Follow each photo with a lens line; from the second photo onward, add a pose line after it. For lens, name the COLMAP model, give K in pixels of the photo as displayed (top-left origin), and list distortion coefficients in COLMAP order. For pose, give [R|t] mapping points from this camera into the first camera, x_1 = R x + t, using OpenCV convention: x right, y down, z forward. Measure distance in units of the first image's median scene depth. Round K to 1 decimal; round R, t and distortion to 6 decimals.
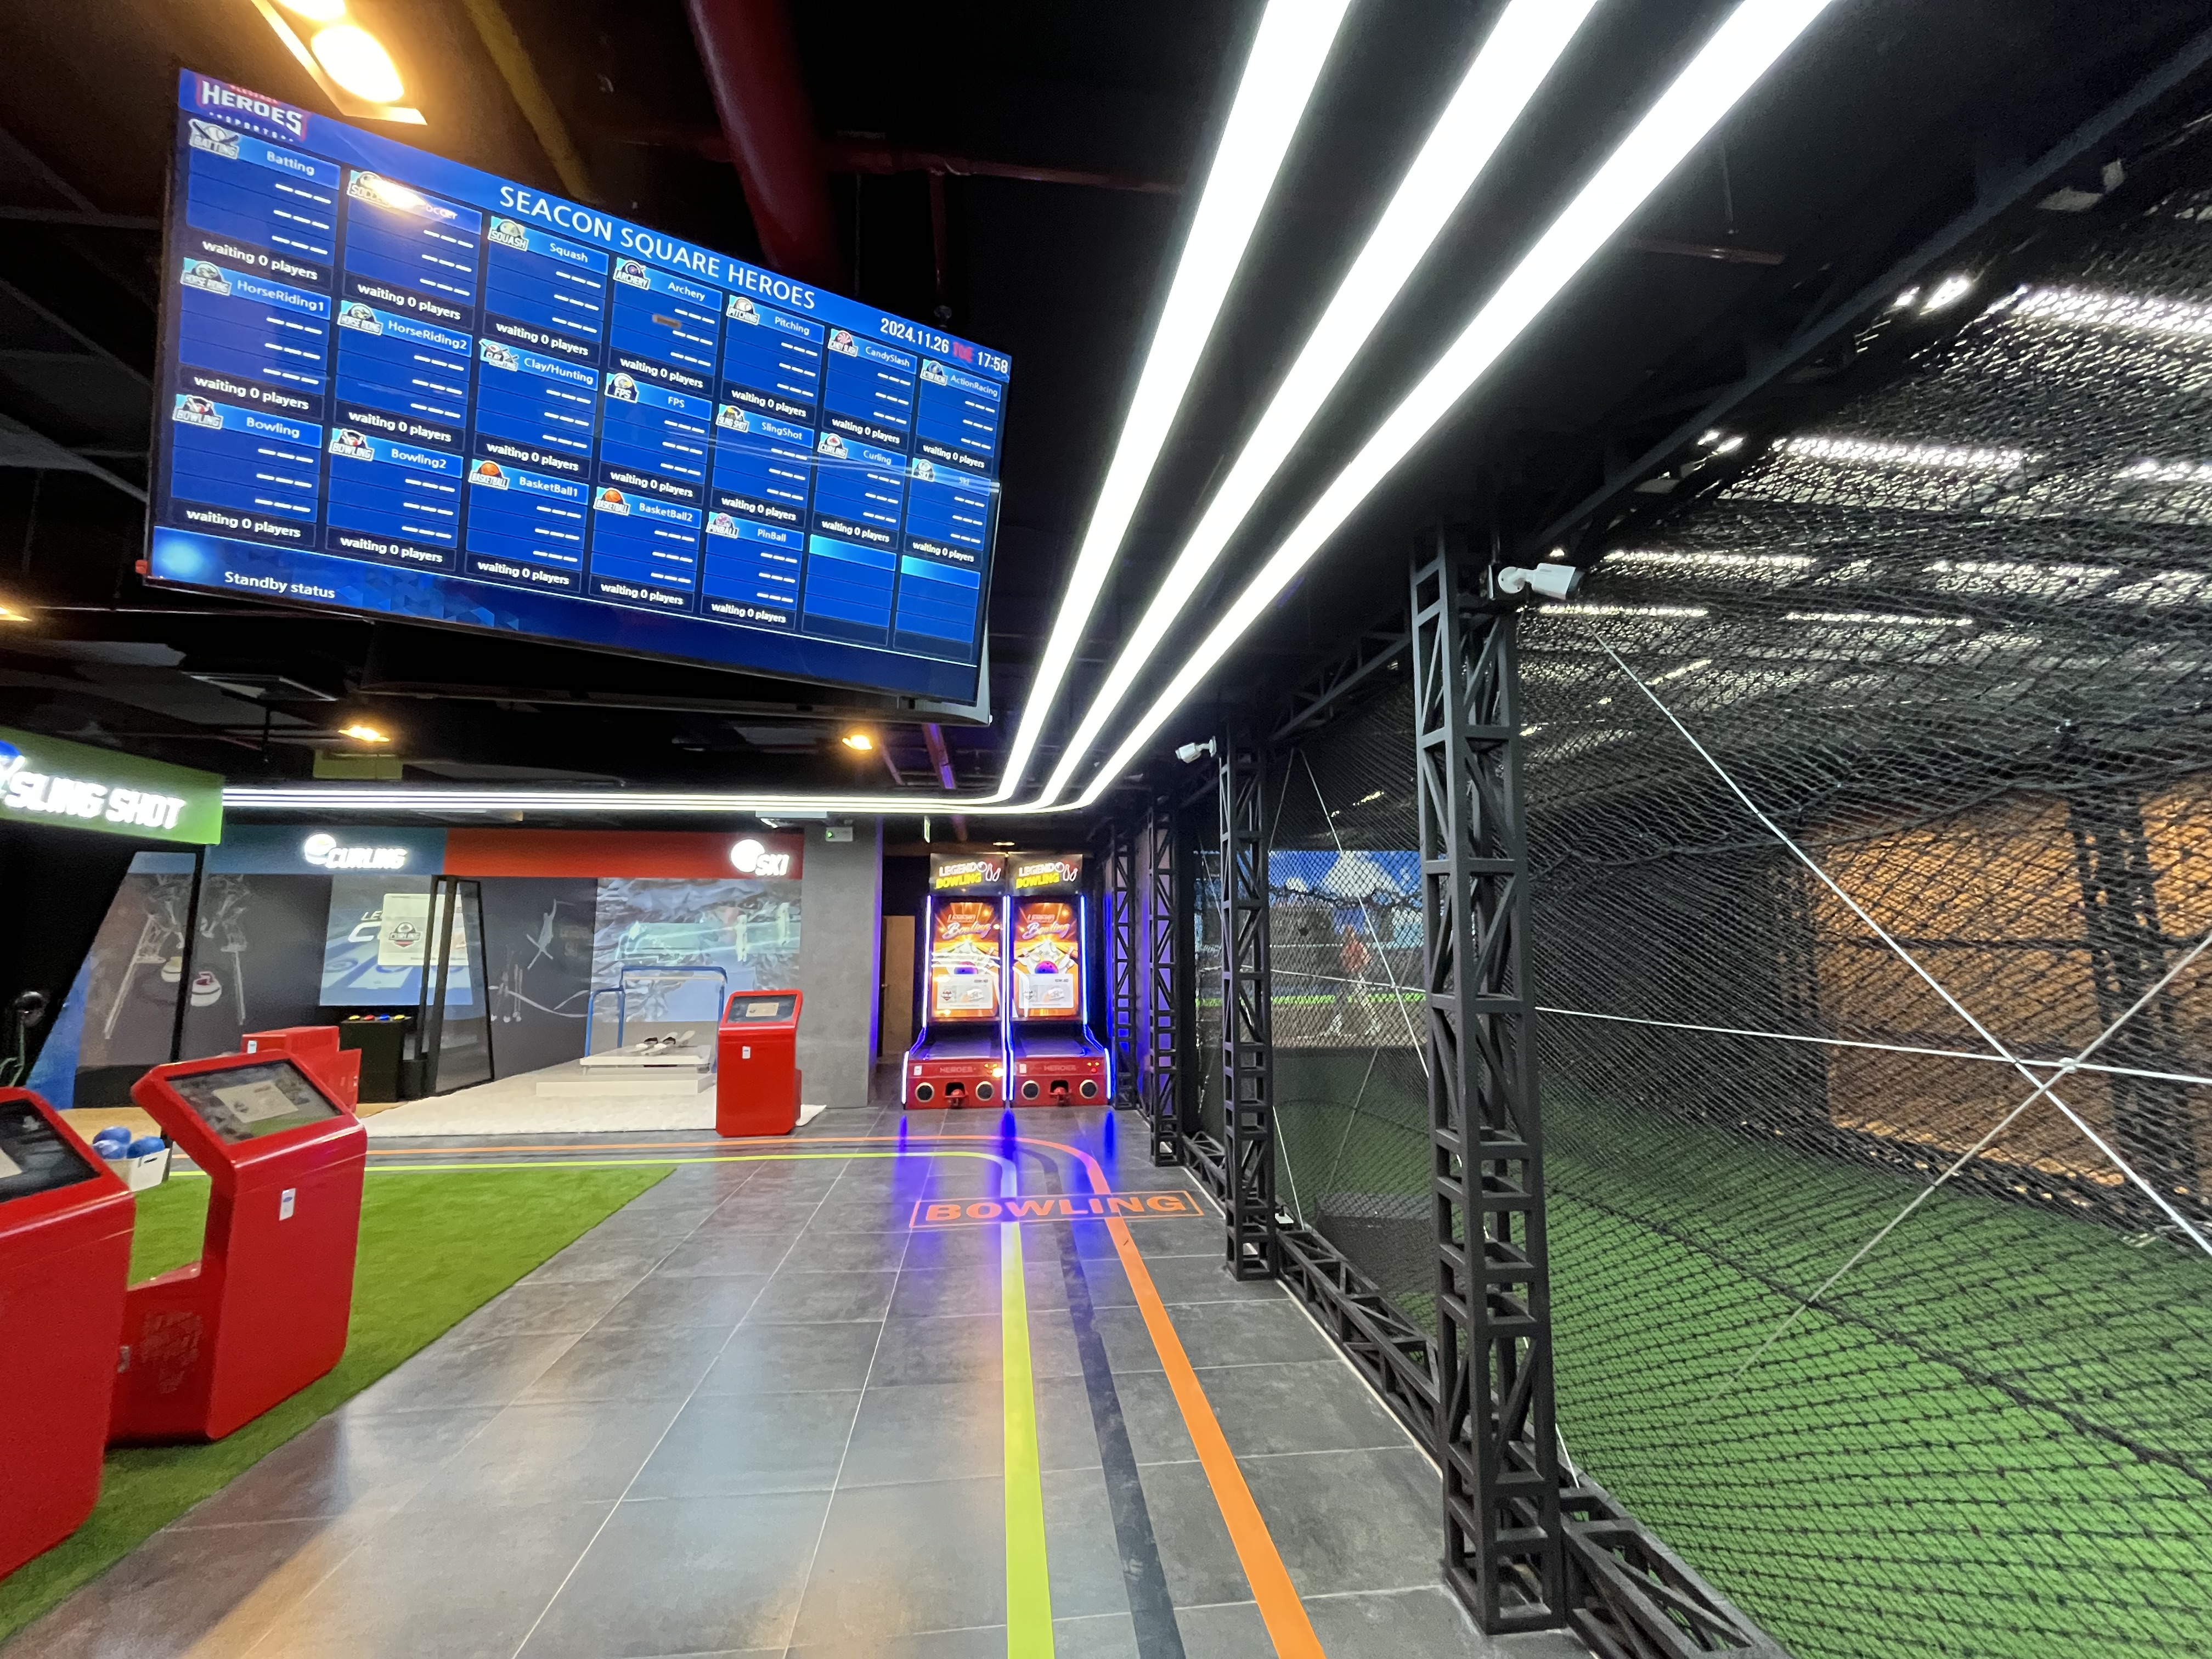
lens RADIAL K [[893.3, 0, 1100.9], [0, 893.3, 830.4], [0, 0, 1]] dist [-0.003864, -0.000138]
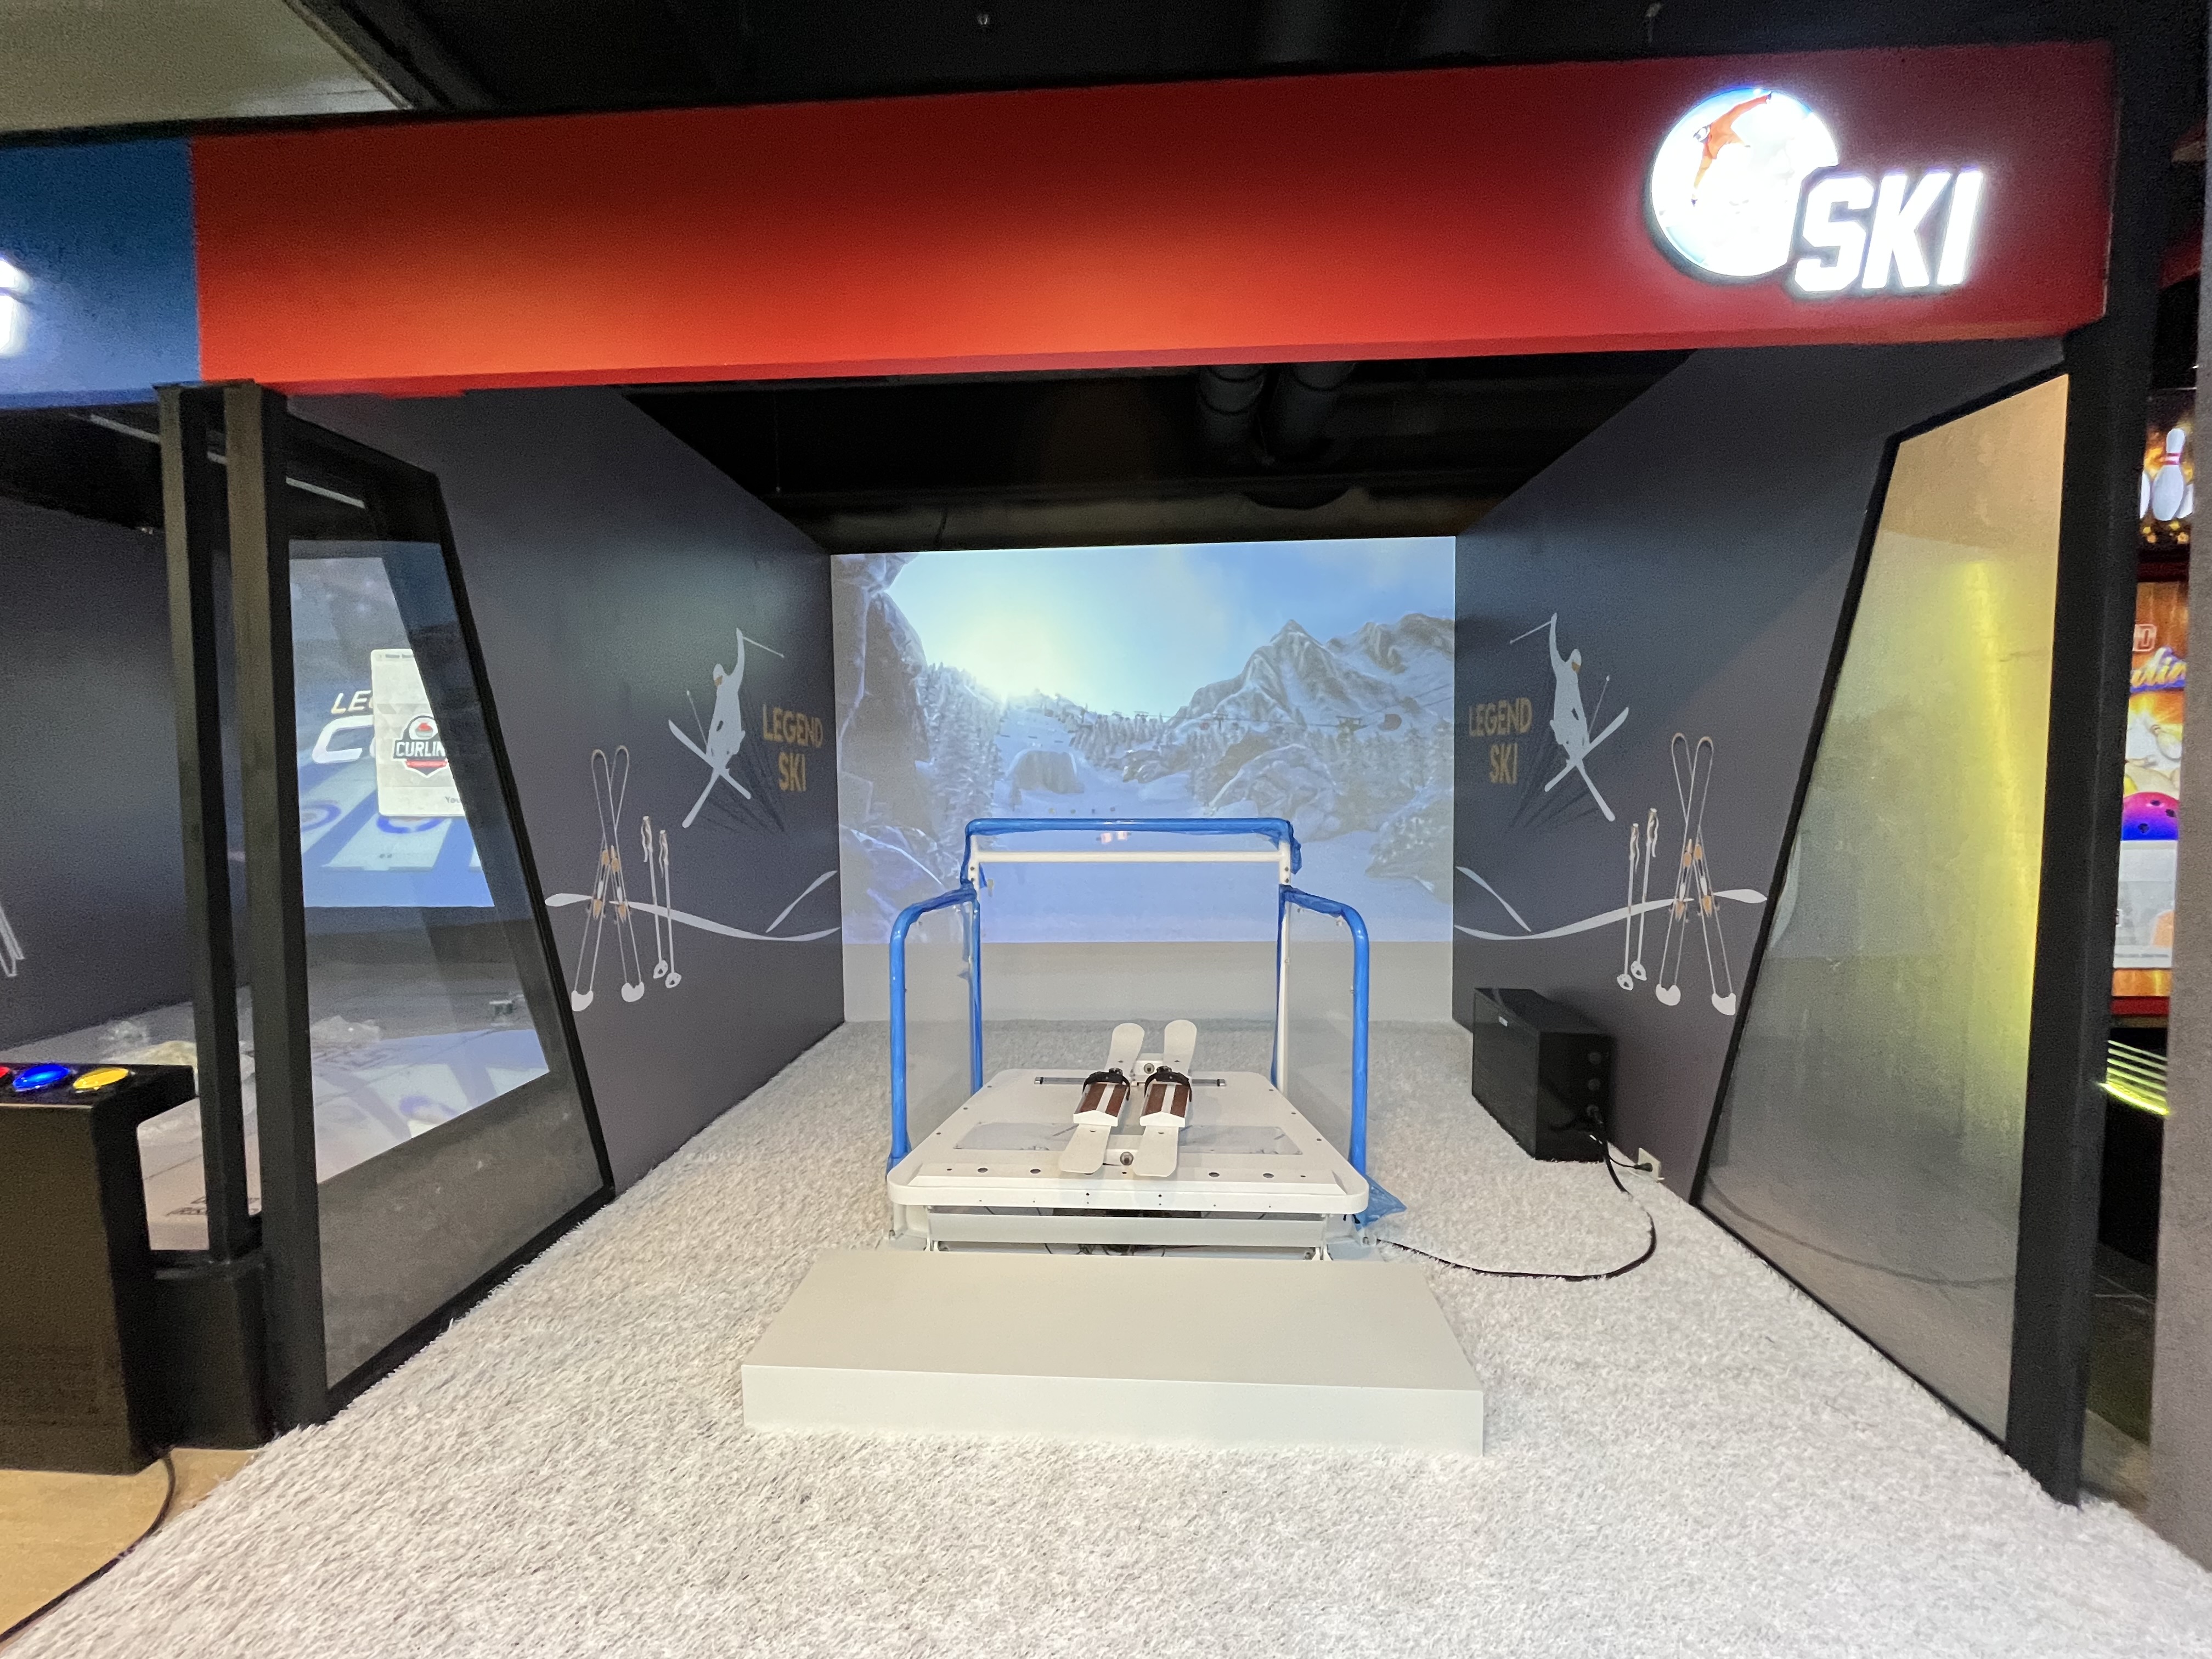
lens RADIAL K [[893.3, 0, 1101.9], [0, 893.3, 830.9], [0, 0, 1]] dist [-0.003864, -0.000138]
pose [[0.985456, -0.003645, -0.169891, -0.453393], [0.035057, 0.982624, 0.182268, 0.106245], [0.166274, -0.185573, 0.968460, 0.737555]]
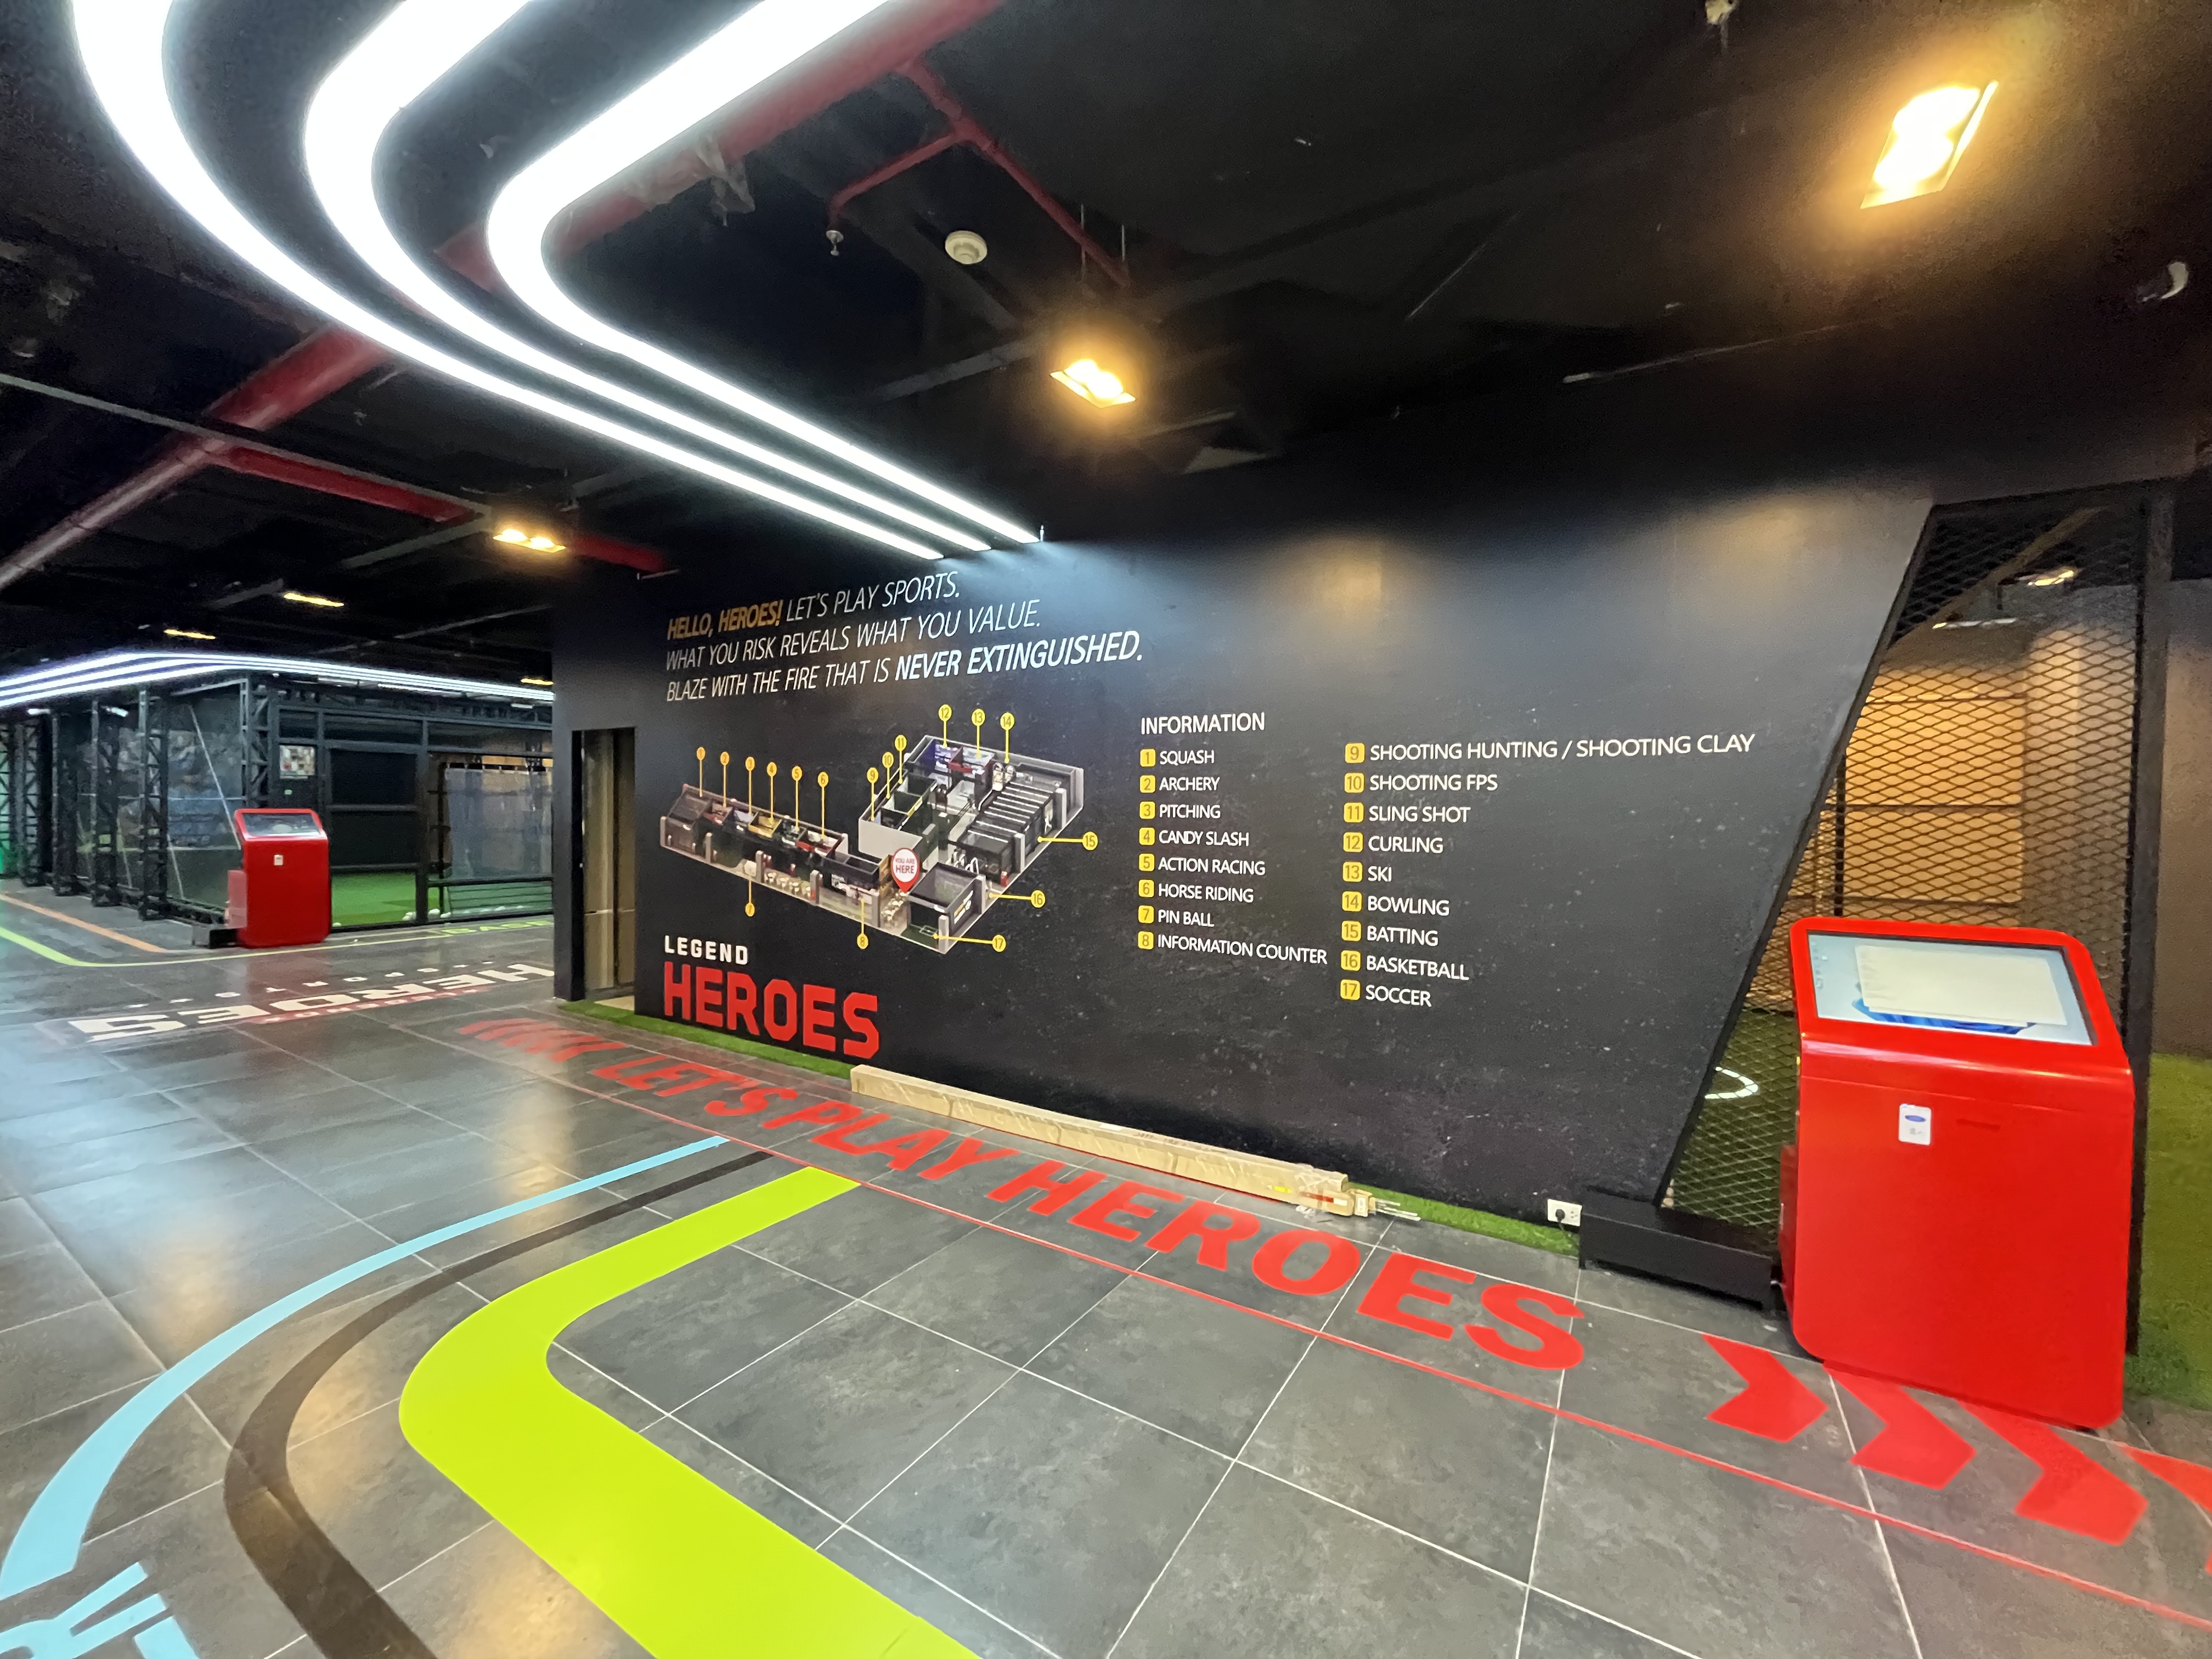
lens RADIAL K [[893.3, 0, 1099.0], [0, 893.3, 826.4], [0, 0, 1]] dist [-0.003864, -0.000138]
pose [[0.623287, -0.004393, 0.781981, 0.002715], [-0.114535, 0.988687, 0.096846, -0.194624], [-0.773560, -0.149927, 0.615733, -1.652032]]
